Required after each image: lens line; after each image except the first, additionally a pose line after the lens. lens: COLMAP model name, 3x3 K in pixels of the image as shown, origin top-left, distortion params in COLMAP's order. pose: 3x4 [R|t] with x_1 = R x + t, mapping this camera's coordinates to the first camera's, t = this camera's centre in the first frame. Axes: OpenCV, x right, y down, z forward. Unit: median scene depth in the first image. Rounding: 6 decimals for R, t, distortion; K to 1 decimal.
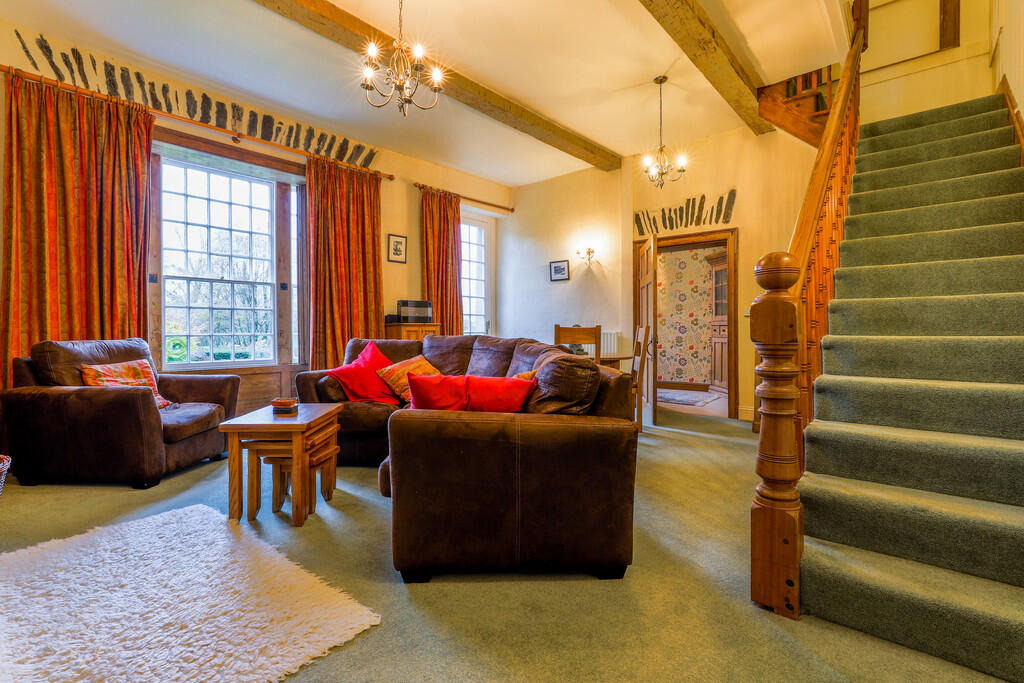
lens RADIAL K [[469.4, 0, 521.4], [0, 469.4, 338.3], [0, 0, 1]] dist [-0.004850, 0.001809]
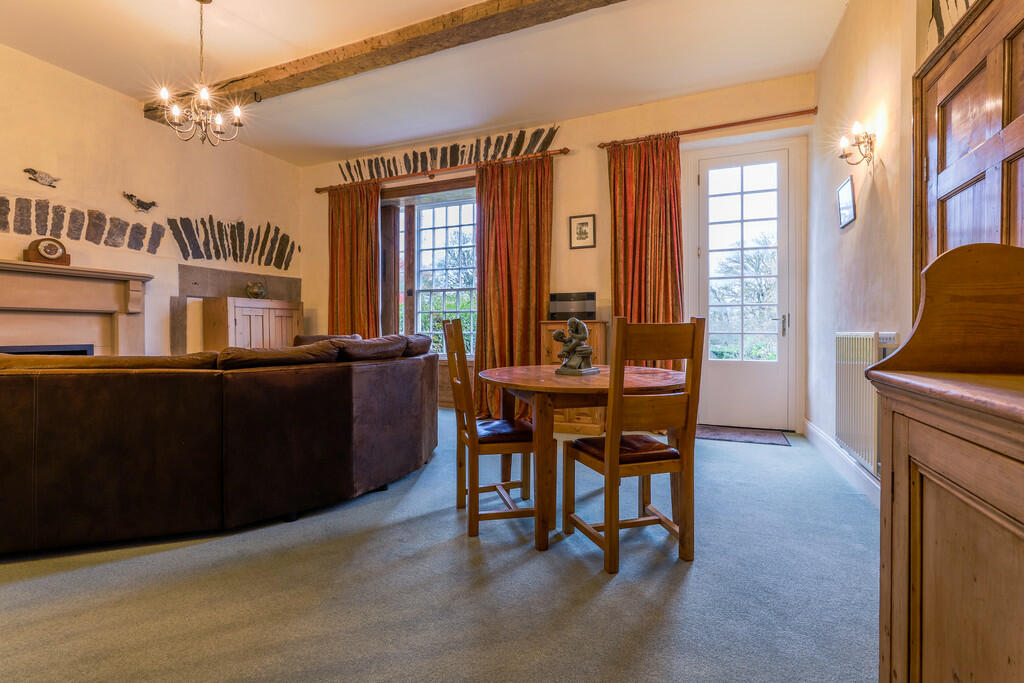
lens RADIAL K [[469.4, 0, 517.1], [0, 469.4, 335.4], [0, 0, 1]] dist [-0.004850, 0.001809]
pose [[0.304910, 0.022337, -0.952119, 0.598664], [-0.012082, 0.999735, 0.019585, -0.025763], [0.952305, 0.005532, 0.305099, 0.760712]]
